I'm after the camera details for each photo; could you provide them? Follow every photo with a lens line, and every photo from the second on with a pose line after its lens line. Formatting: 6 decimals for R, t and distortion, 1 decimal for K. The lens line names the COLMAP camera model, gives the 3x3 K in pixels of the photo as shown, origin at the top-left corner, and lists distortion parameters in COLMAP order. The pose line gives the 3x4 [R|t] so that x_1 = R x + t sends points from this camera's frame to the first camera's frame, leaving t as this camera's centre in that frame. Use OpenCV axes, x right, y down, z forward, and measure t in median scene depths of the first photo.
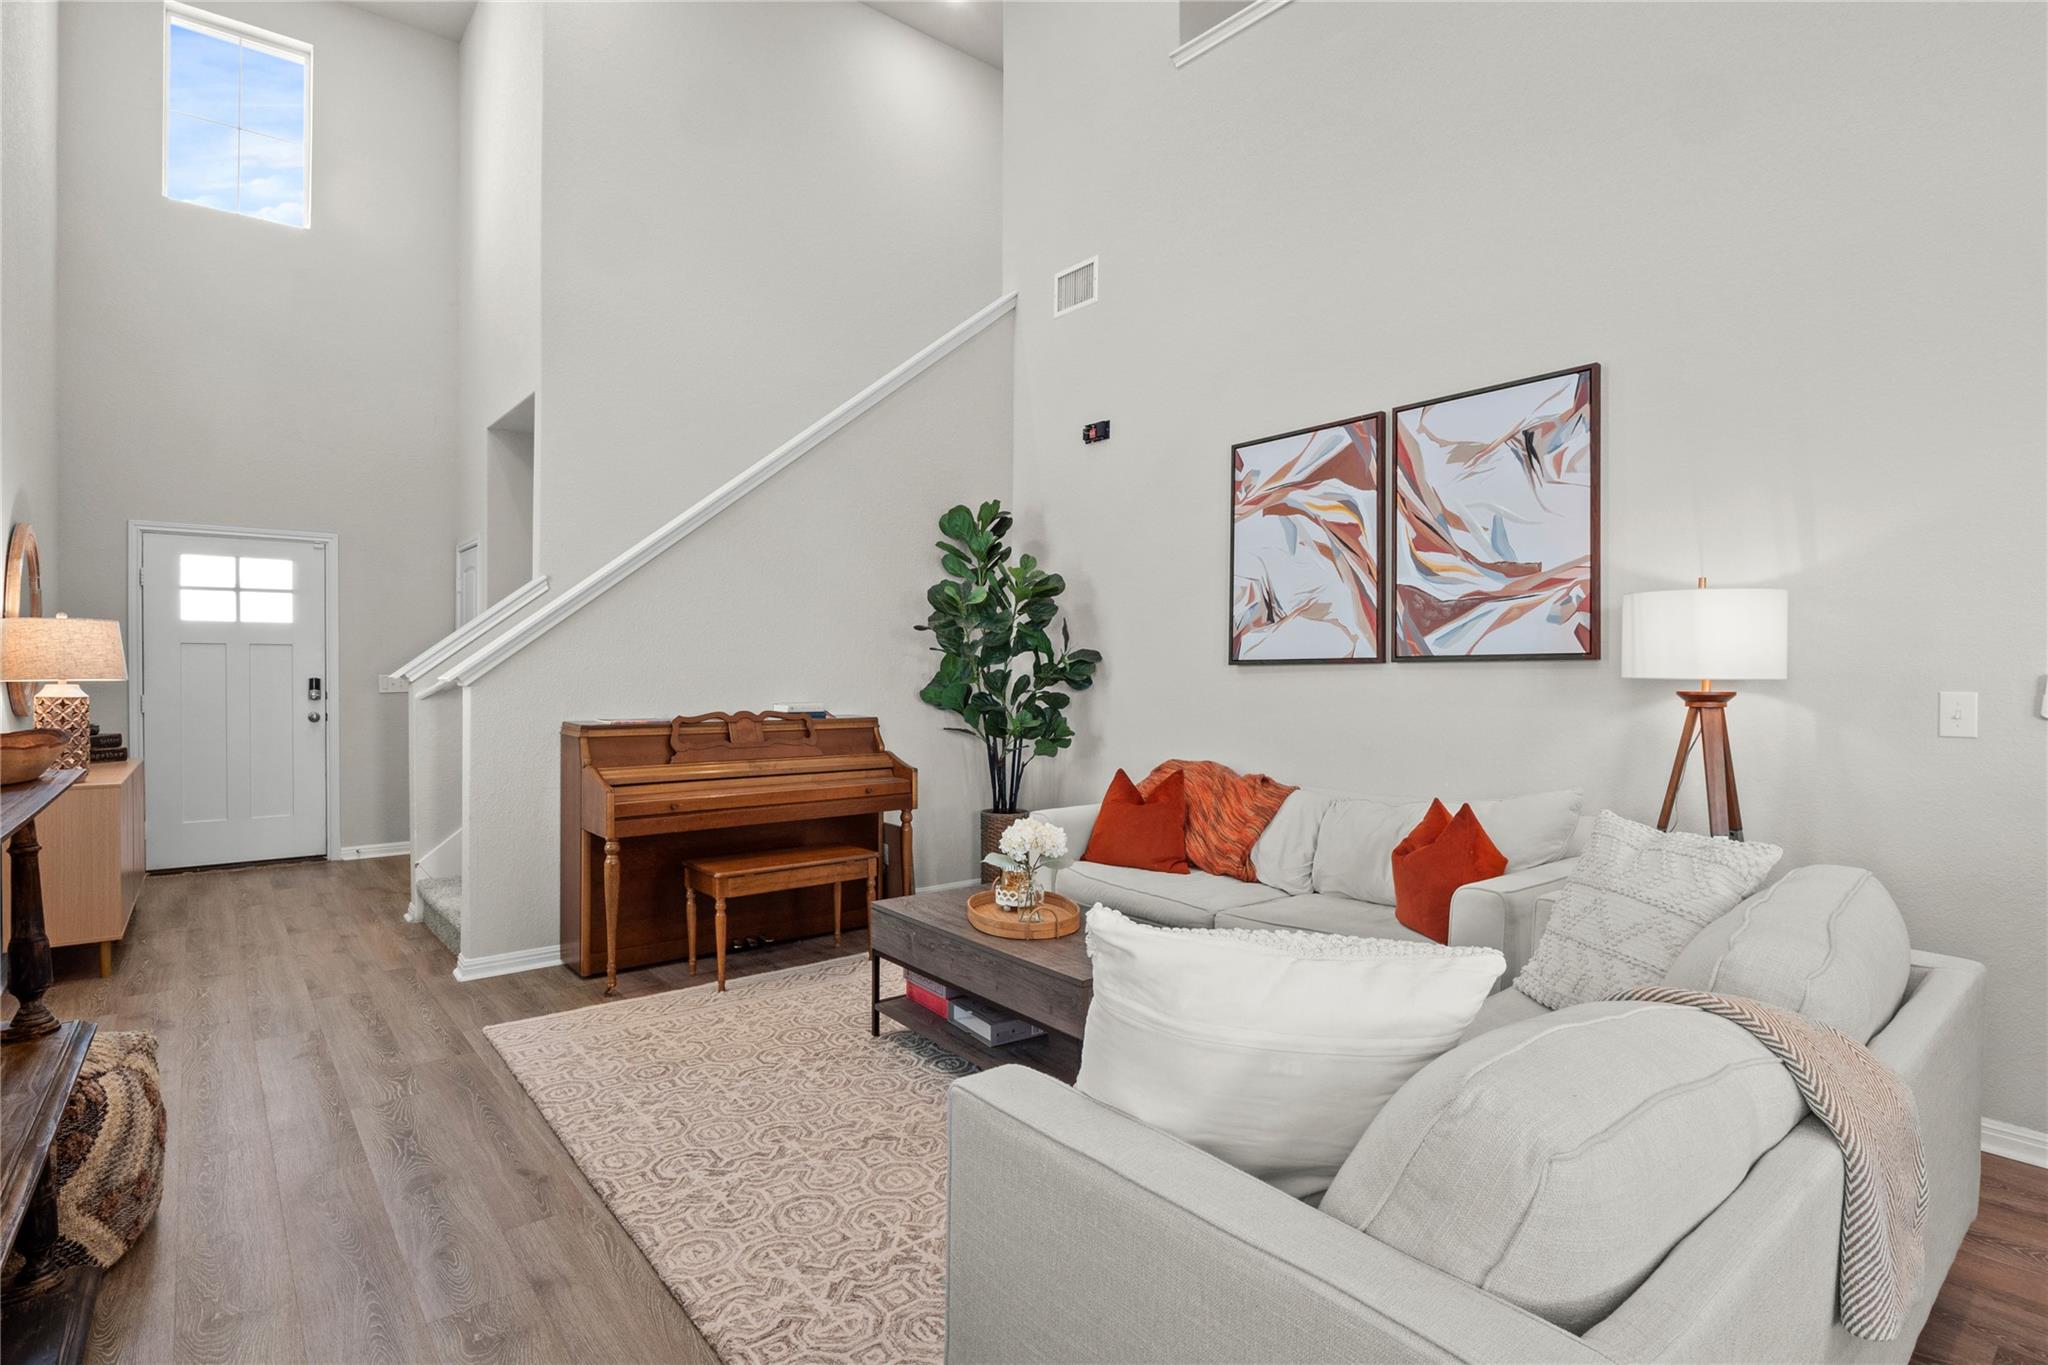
lens RADIAL K [[1020.7, 0, 1007.4], [0, 1020.7, 684.2], [0, 0, 1]] dist [0.001204, -0.000068]
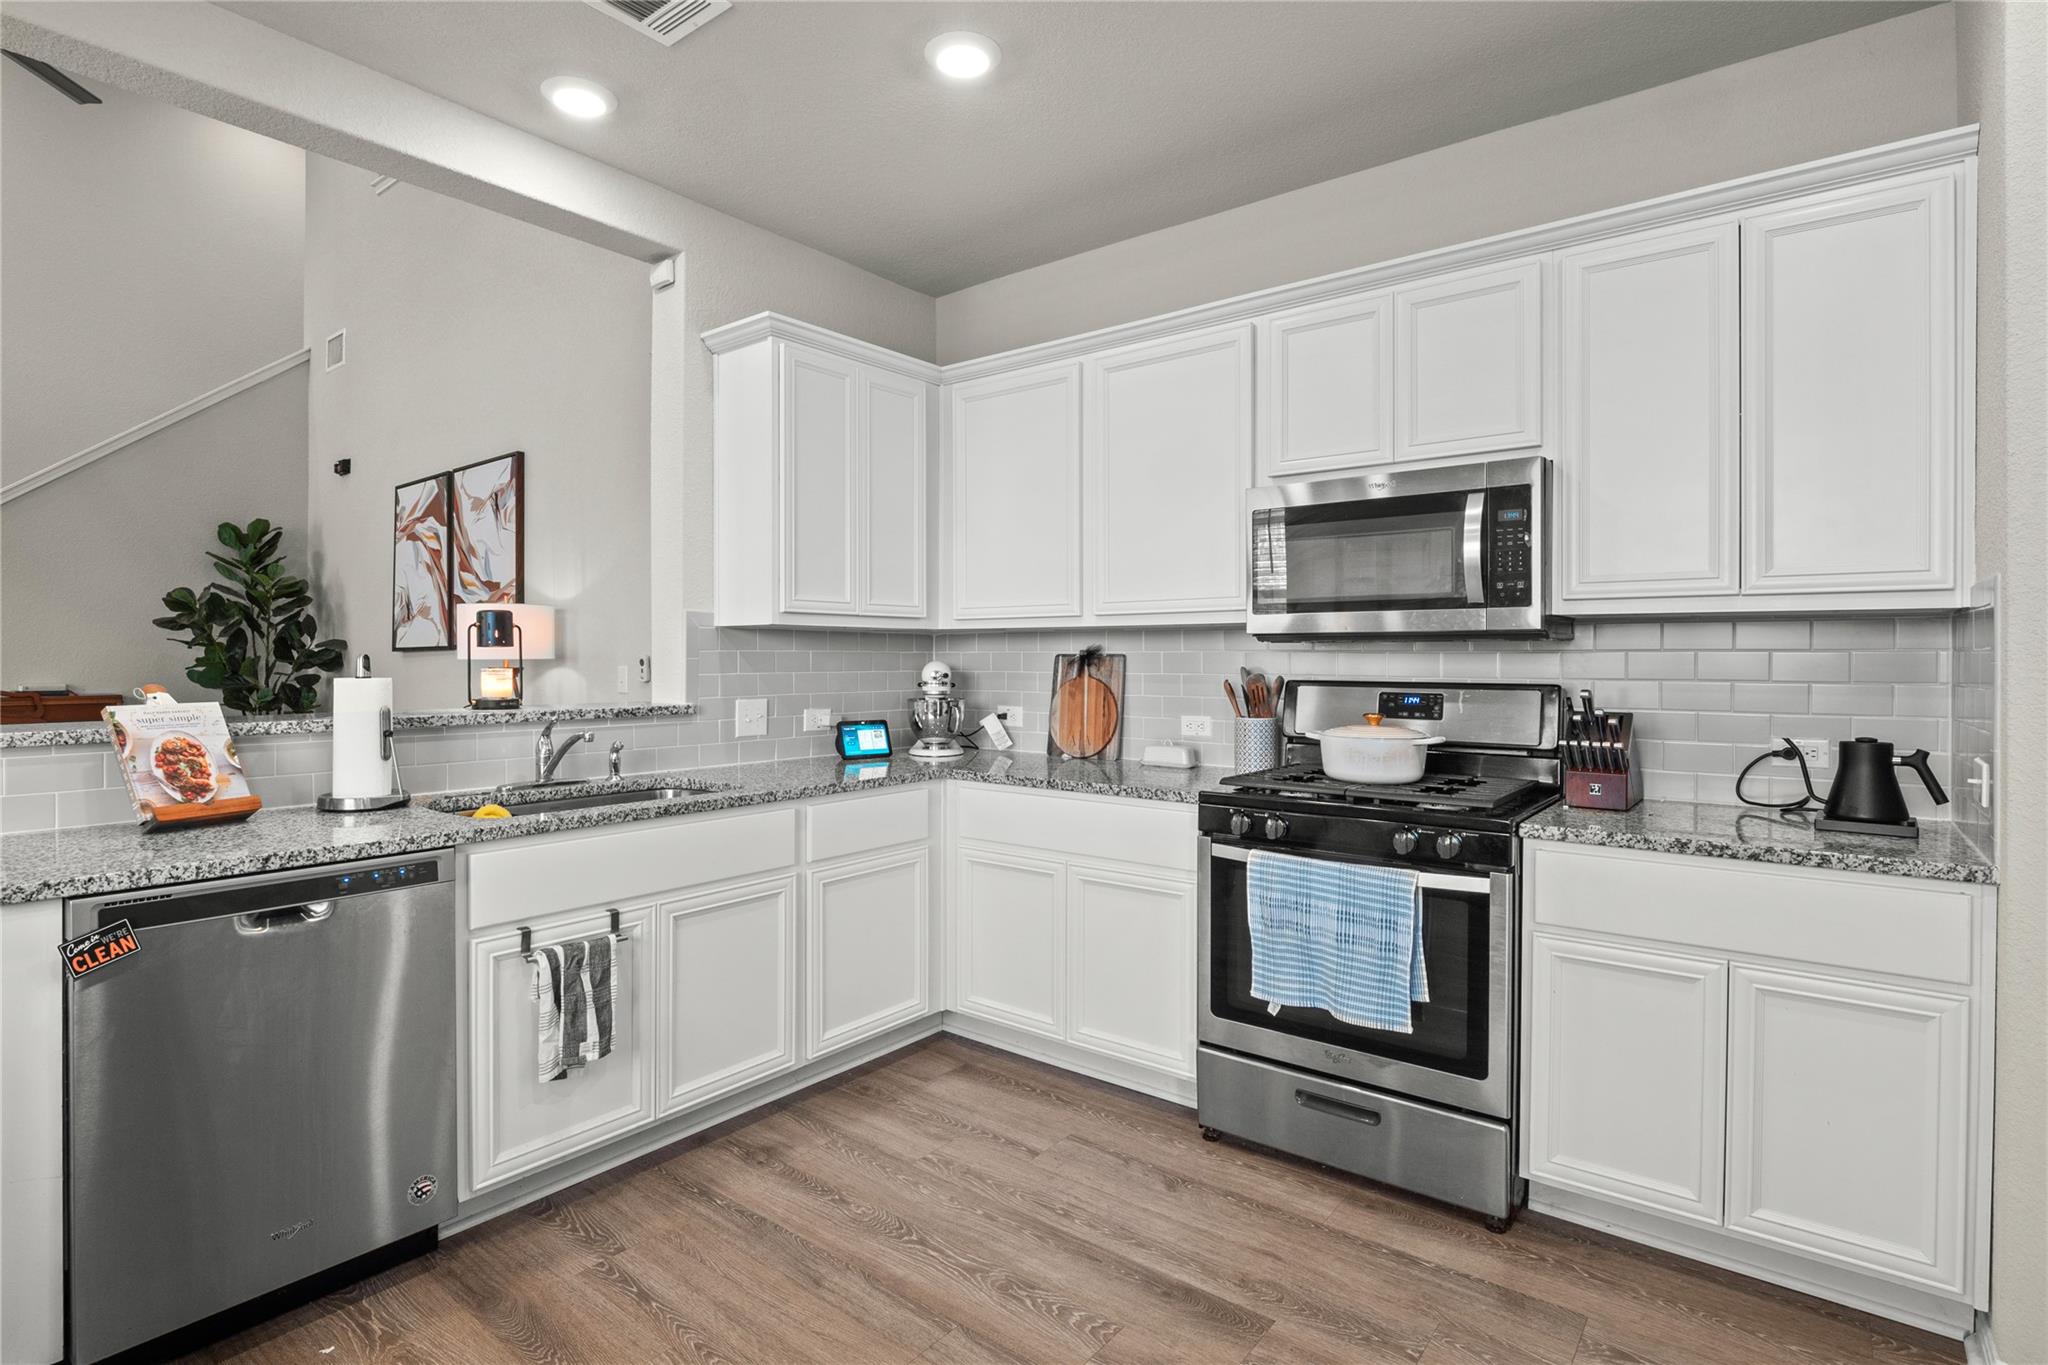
lens RADIAL K [[1020.7, 0, 987.0], [0, 1020.7, 665.1], [0, 0, 1]] dist [0.001204, -0.000068]
pose [[0.977726, -0.007517, 0.209753, 0.815078], [0.008107, 0.999965, -0.001955, 0.010612], [-0.209731, 0.003611, 0.977753, -0.552128]]
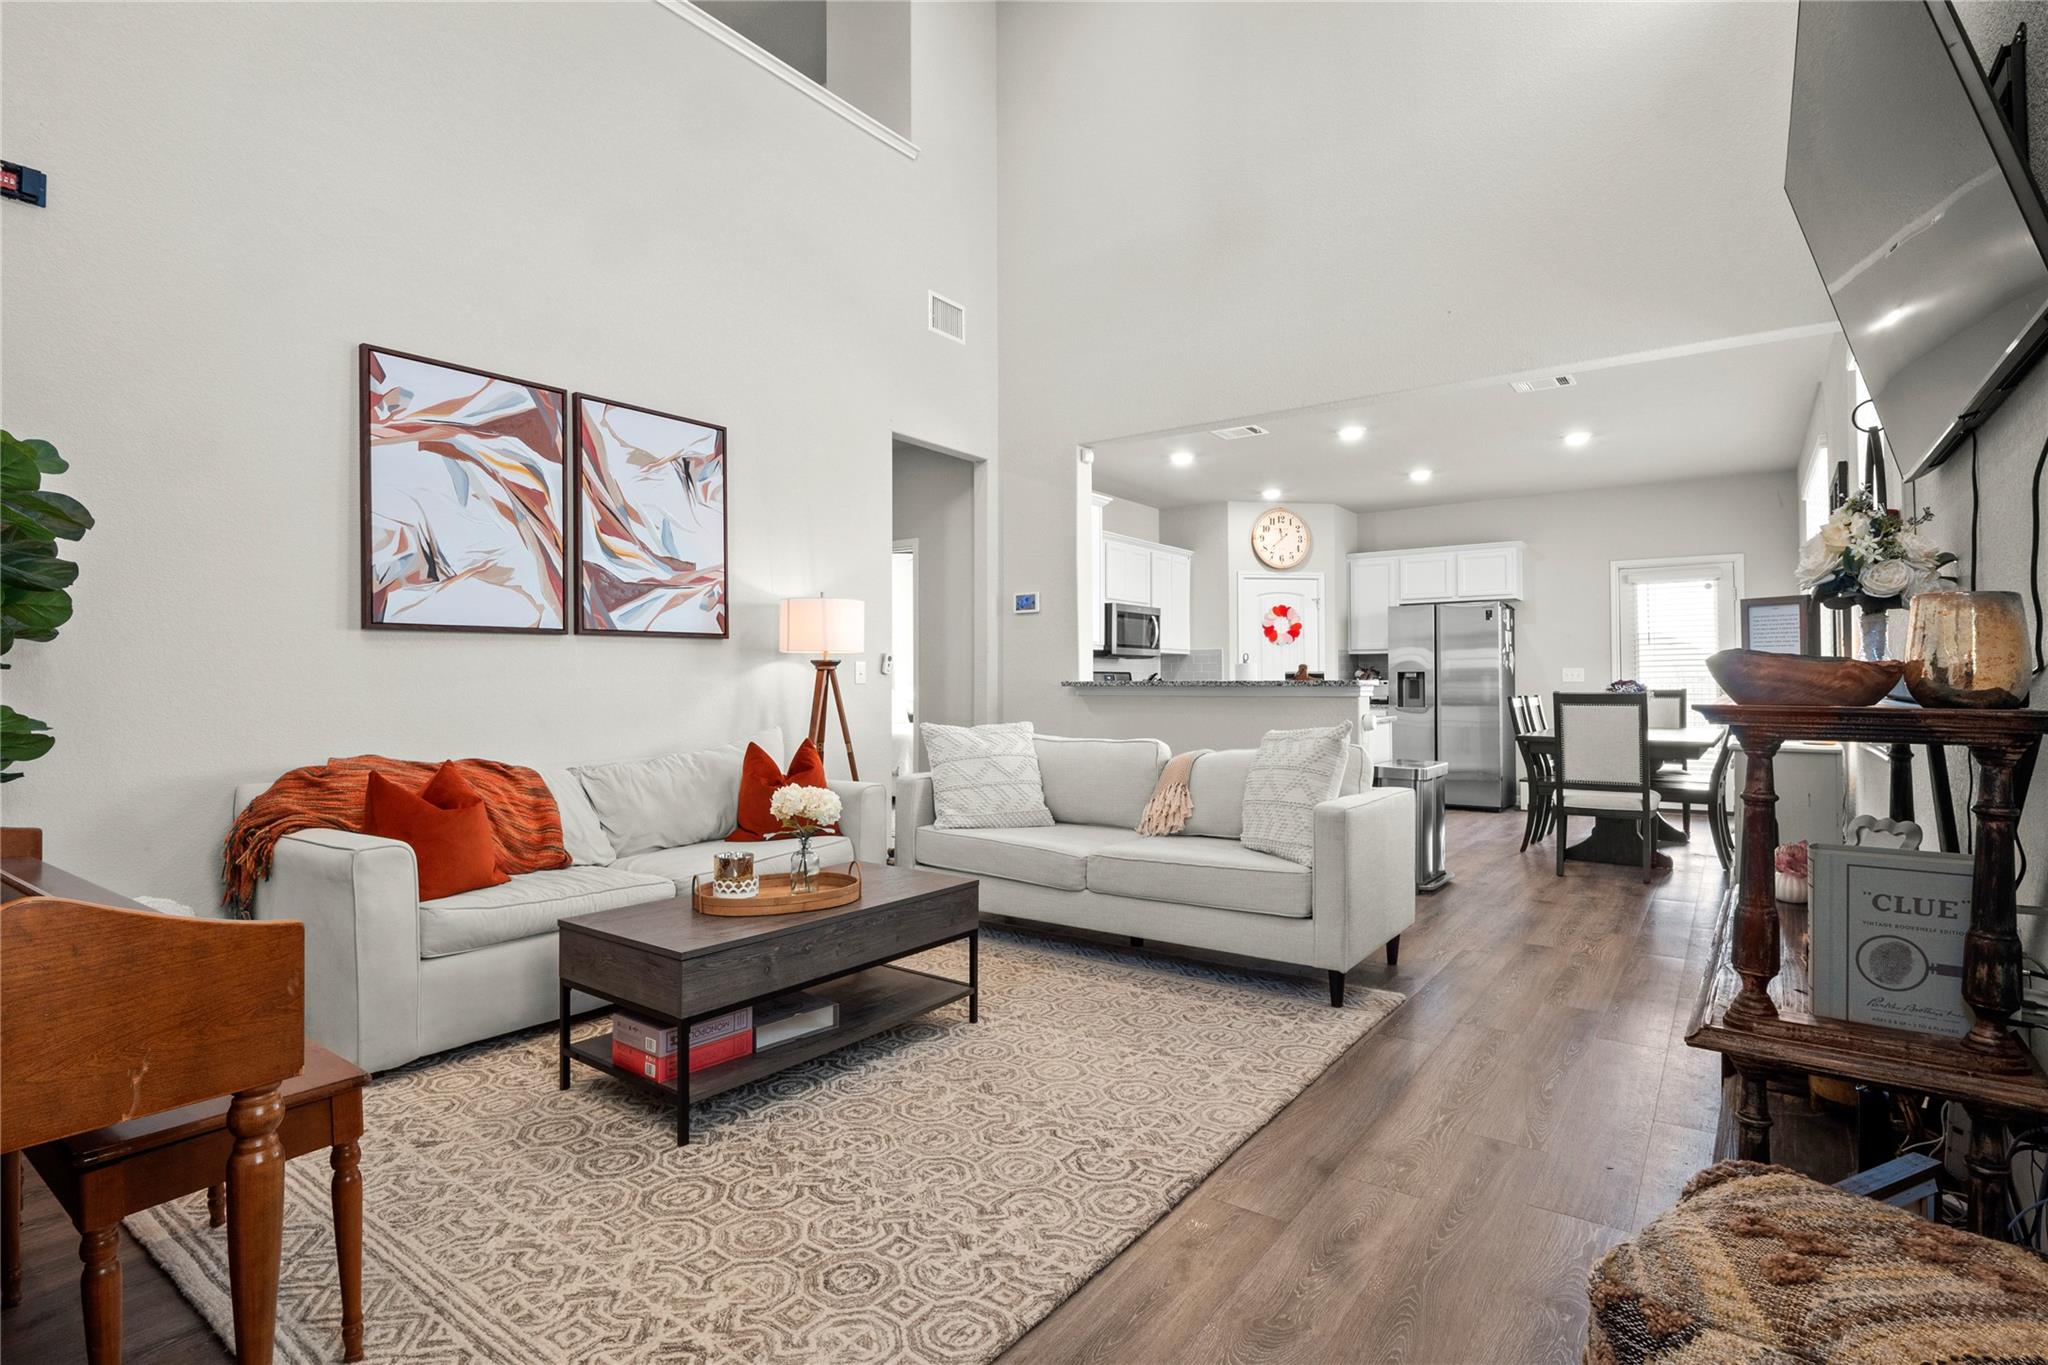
lens RADIAL K [[1020.7, 0, 1022.9], [0, 1020.7, 671.0], [0, 0, 1]] dist [0.001204, -0.000068]
pose [[-0.273277, 0.001101, 0.961935, -0.767621], [0.007823, 0.999969, 0.001079, 0.019311], [-0.961903, 0.007820, -0.273277, 0.858355]]
